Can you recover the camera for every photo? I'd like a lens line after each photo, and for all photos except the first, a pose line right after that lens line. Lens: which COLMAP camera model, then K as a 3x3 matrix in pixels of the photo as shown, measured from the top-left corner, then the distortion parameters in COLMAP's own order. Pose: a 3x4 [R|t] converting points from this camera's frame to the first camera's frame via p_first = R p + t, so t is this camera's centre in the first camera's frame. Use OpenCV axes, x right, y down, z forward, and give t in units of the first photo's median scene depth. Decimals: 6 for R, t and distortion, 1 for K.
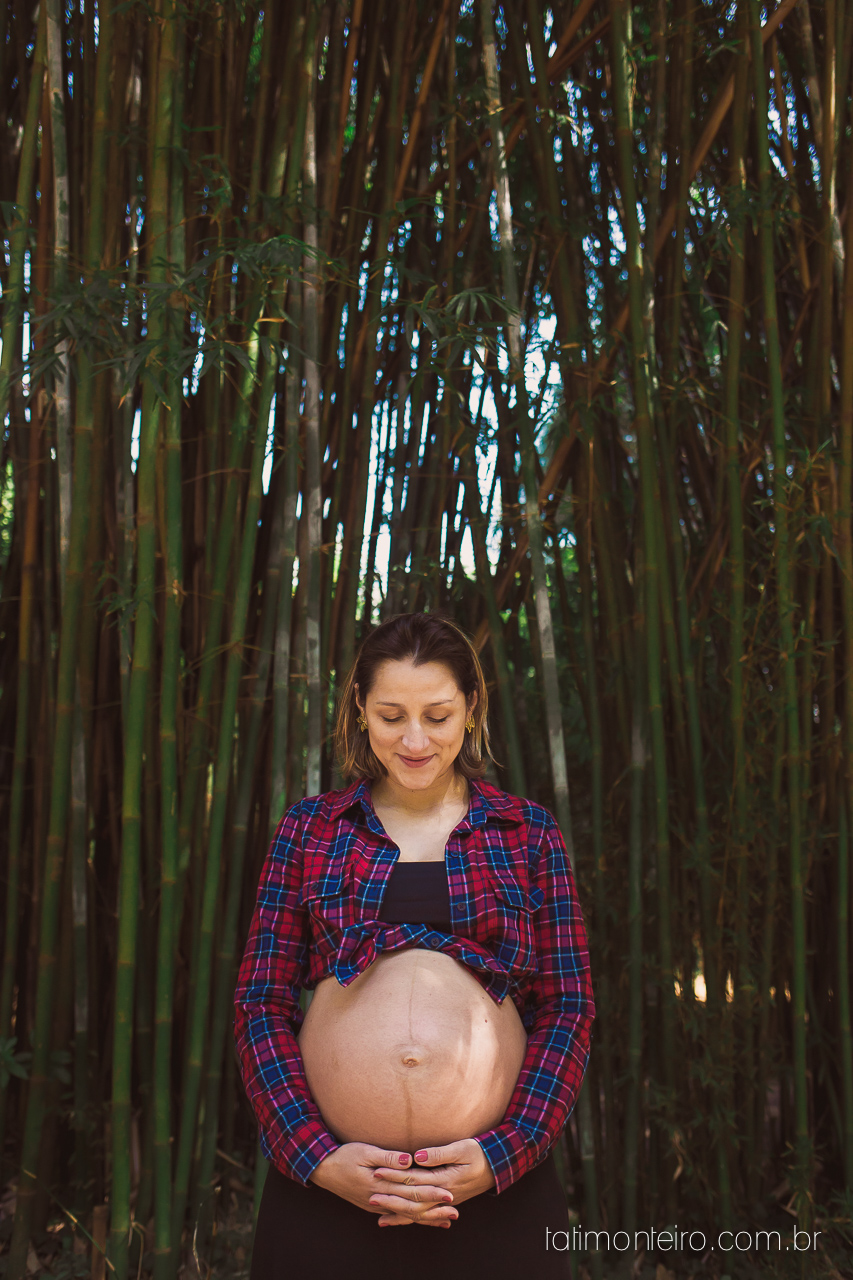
lens RADIAL K [[1285.7, 0, 426.5], [0, 1285.7, 640.0], [0, 0, 1]] dist [-0.035875, 0.002799]
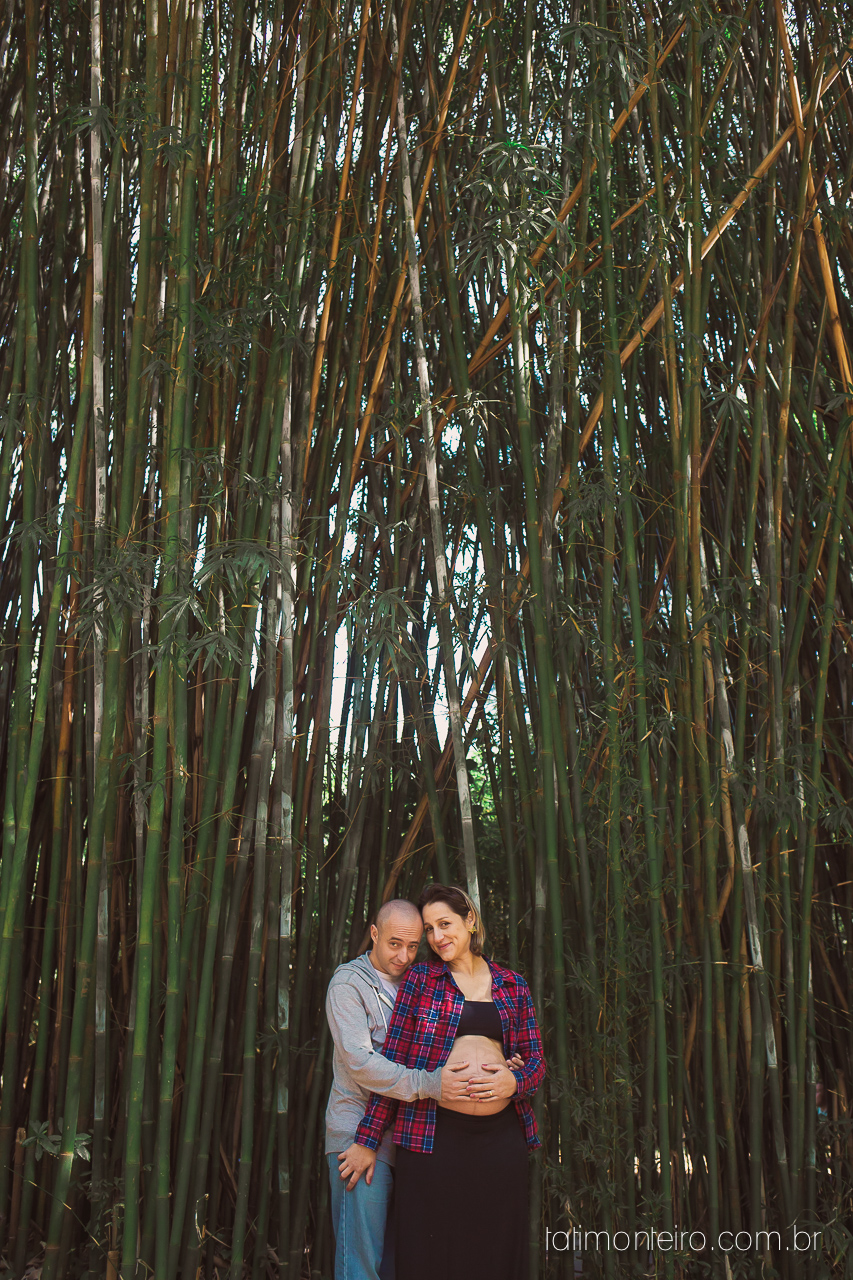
lens RADIAL K [[1288.4, 0, 425.0], [0, 1288.4, 636.2], [0, 0, 1]] dist [-0.081752, 0.186600]
pose [[0.999989, -0.004463, 0.001503, 0.024674], [0.004617, 0.991939, -0.126630, -0.004265], [-0.000926, 0.126635, 0.991949, -0.147268]]
